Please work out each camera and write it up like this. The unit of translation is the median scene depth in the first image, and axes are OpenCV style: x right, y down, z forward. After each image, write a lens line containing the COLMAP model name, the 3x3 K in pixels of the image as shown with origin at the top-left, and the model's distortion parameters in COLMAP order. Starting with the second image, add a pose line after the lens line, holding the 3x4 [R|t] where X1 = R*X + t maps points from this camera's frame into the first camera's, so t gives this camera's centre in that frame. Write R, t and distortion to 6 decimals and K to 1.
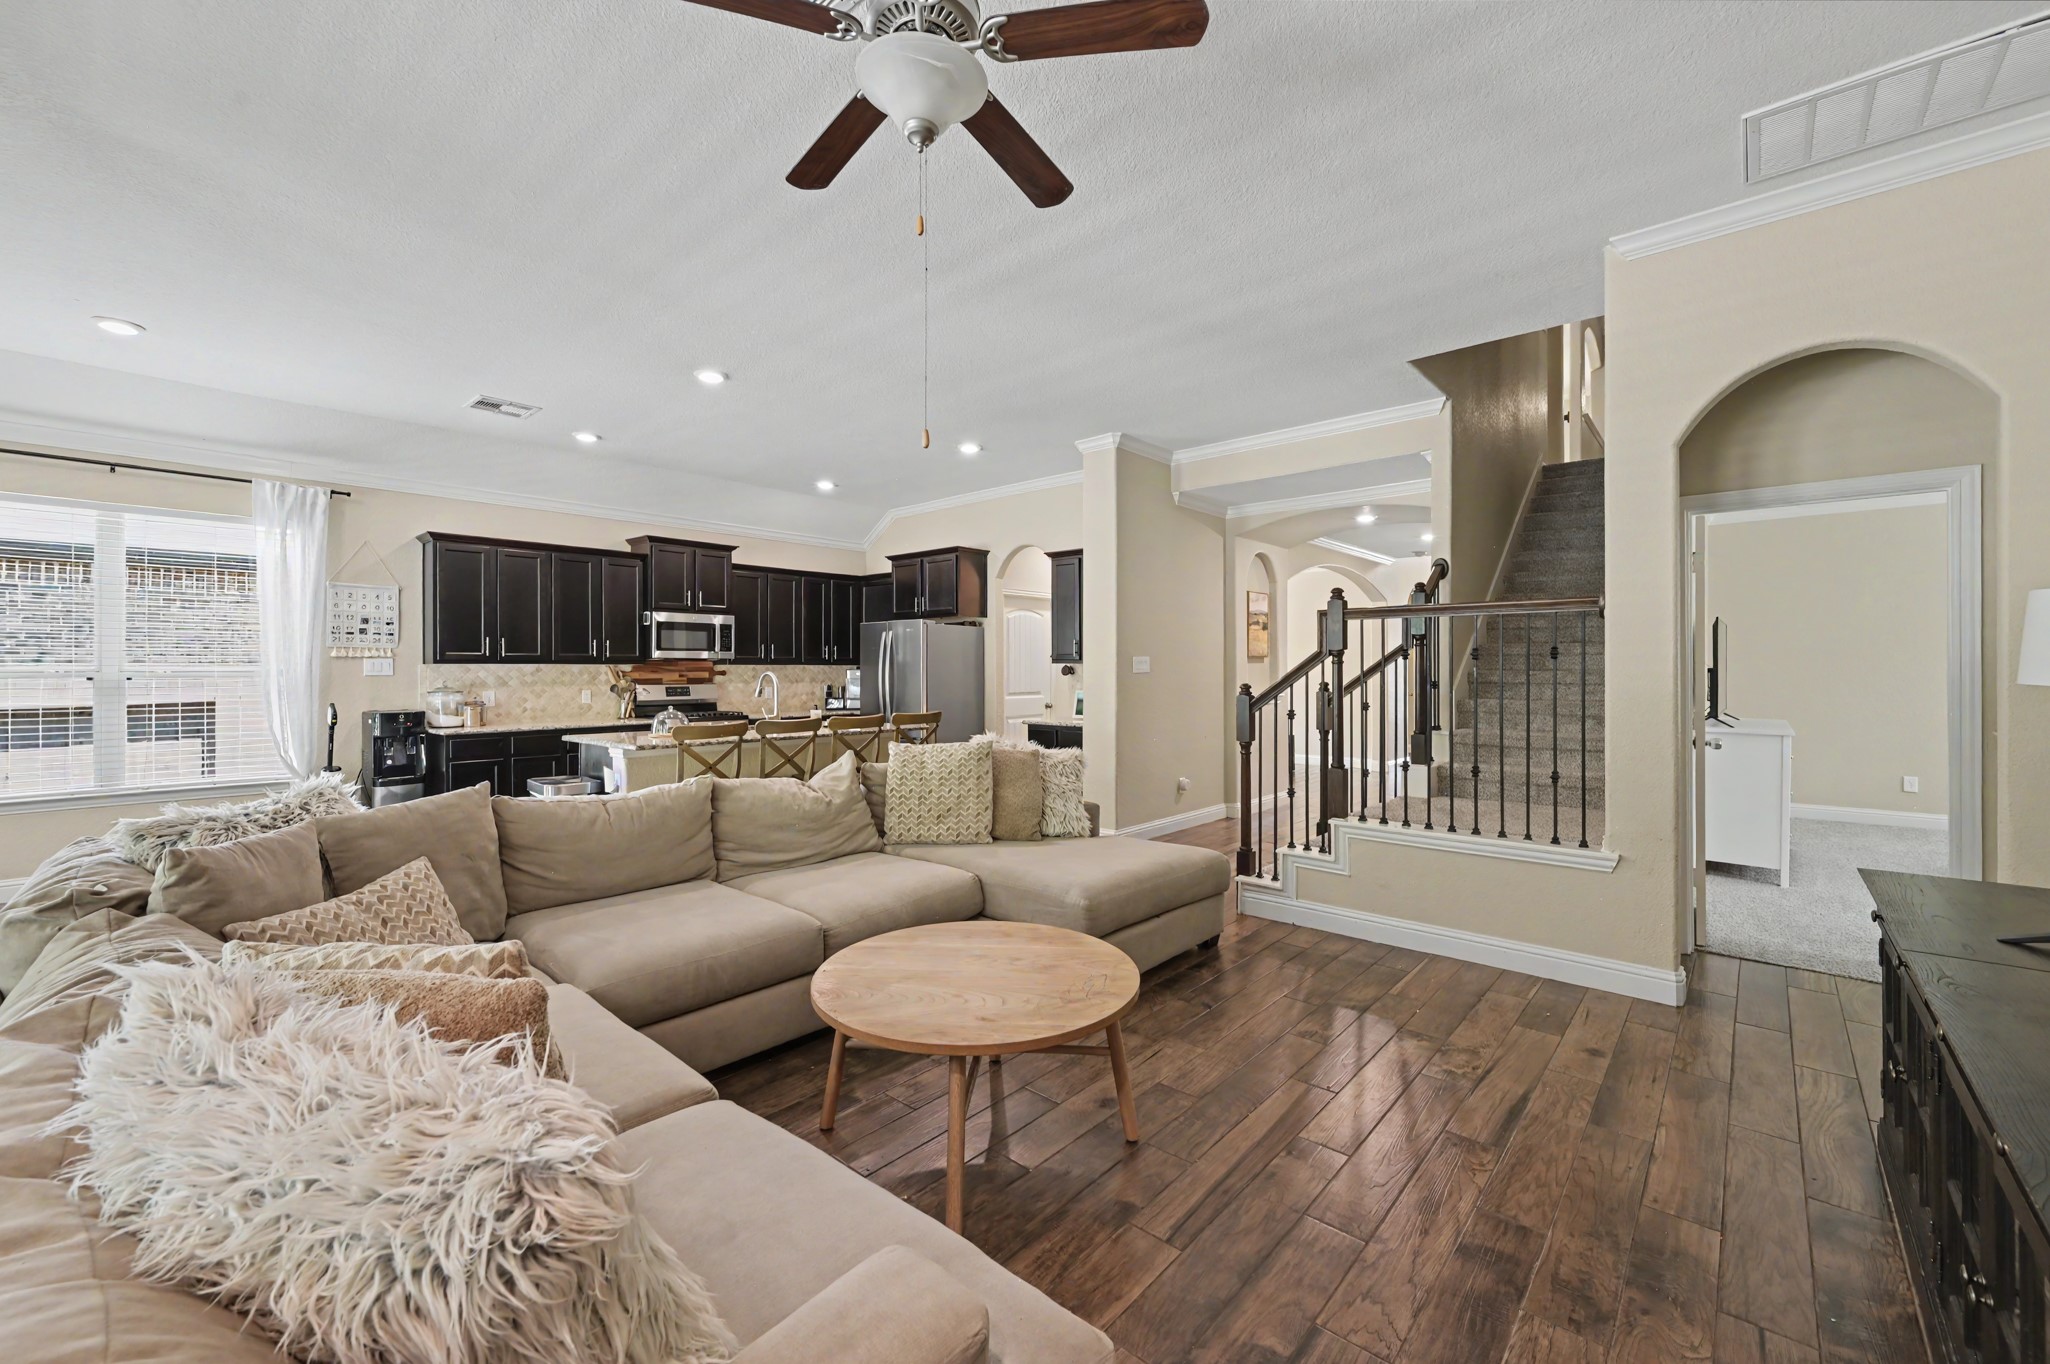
lens RADIAL K [[817.2, 0, 1023.1], [0, 817.2, 680.8], [0, 0, 1]] dist [0.000345, 0.000415]
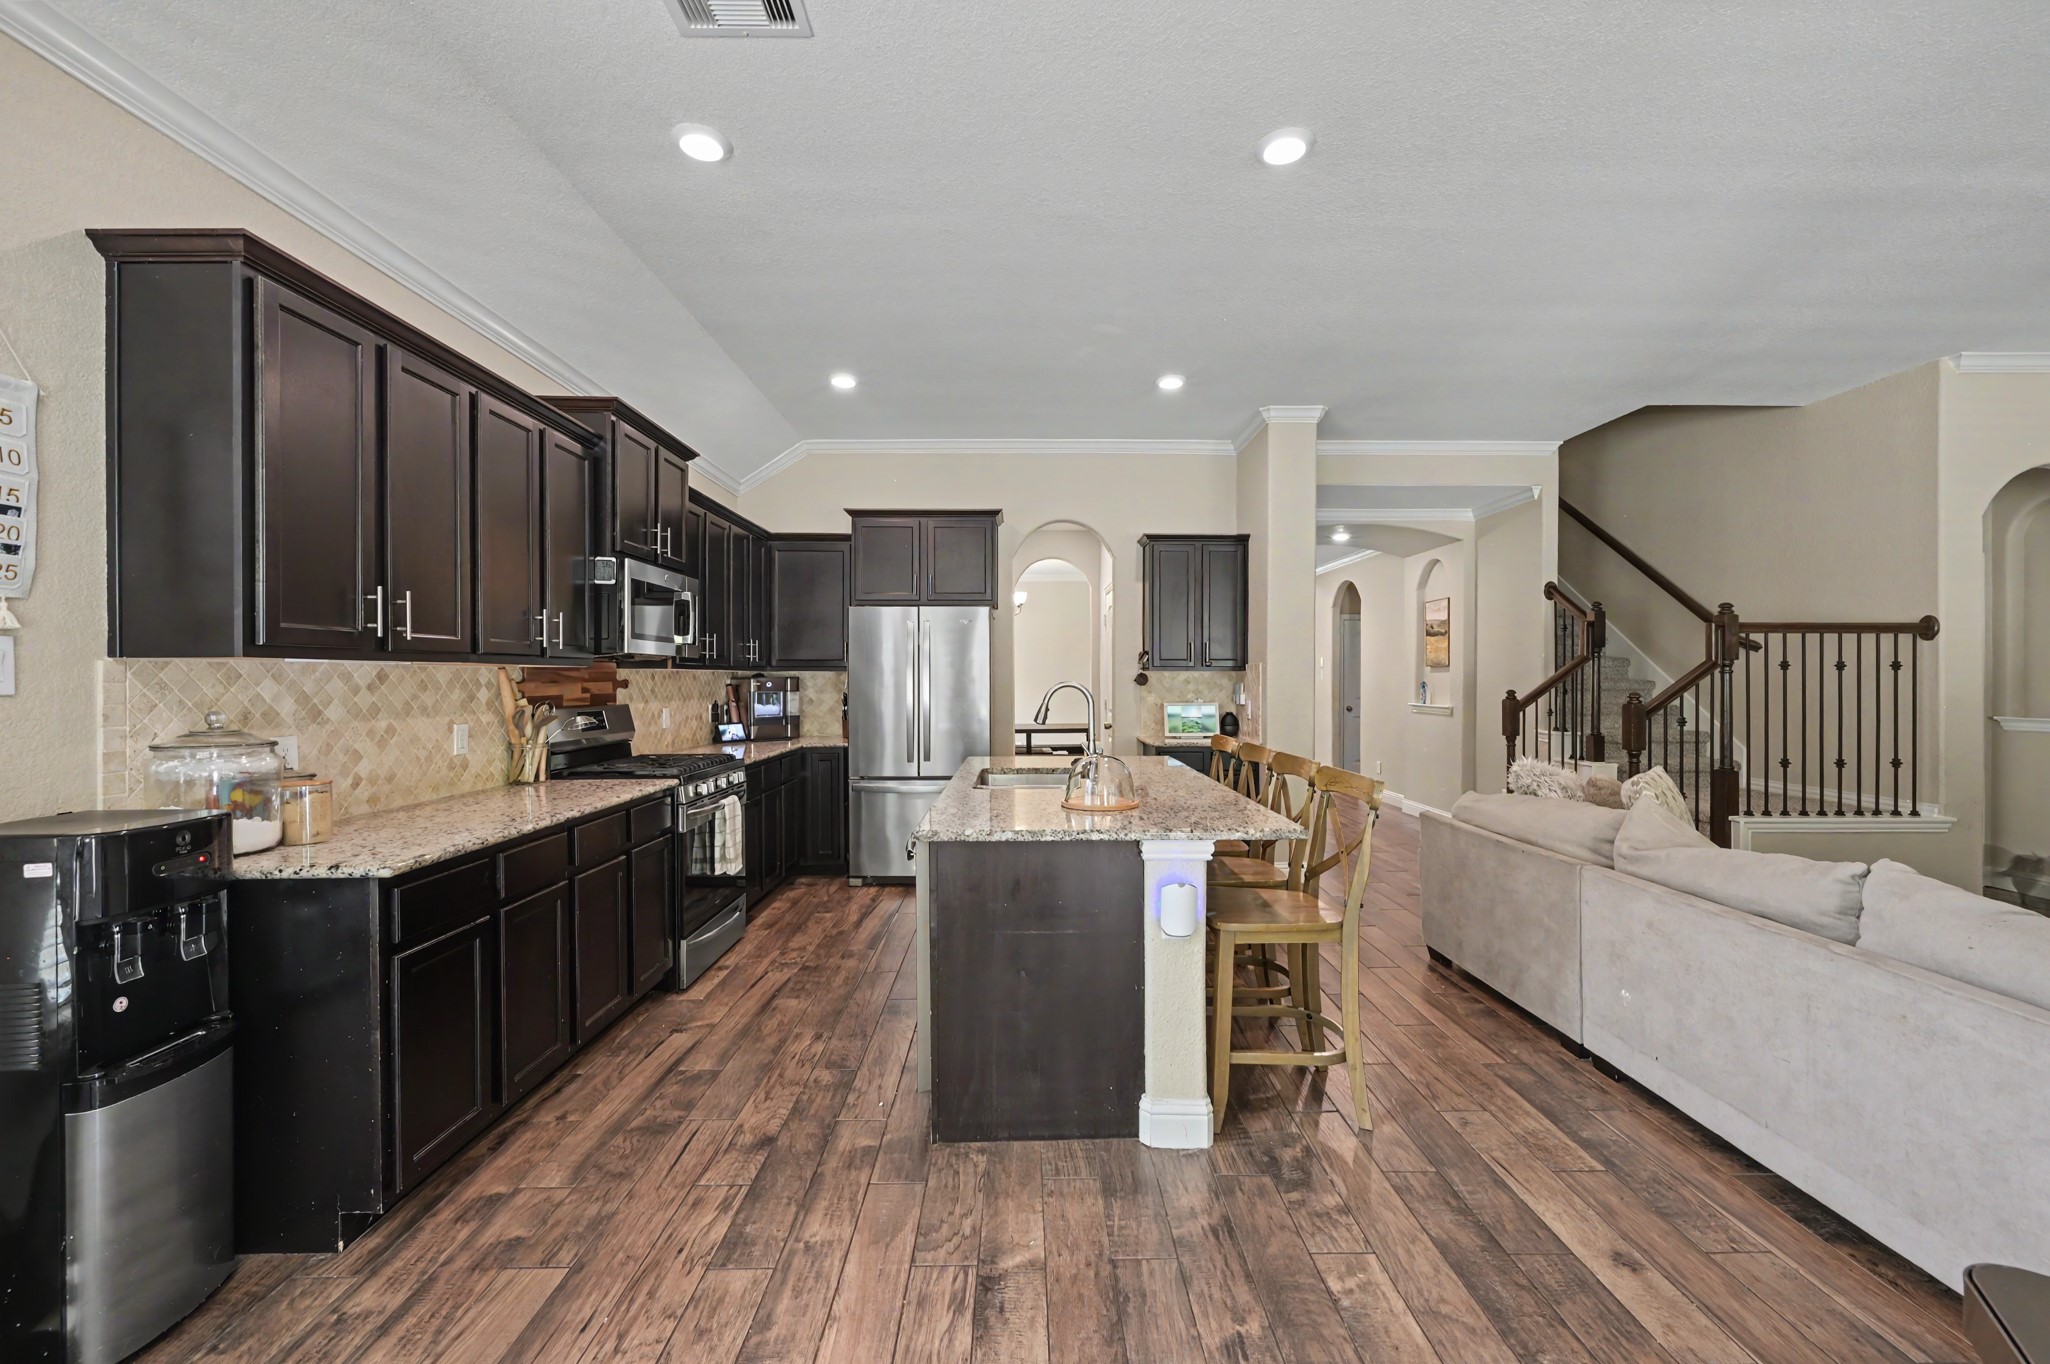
lens RADIAL K [[817.2, 0, 1031.8], [0, 817.2, 667.4], [0, 0, 1]] dist [0.000345, 0.000415]
pose [[0.734699, 0.004861, 0.678376, -0.616187], [0.015181, 0.999606, -0.023605, -0.003938], [-0.678223, 0.027642, 0.734336, 0.484845]]
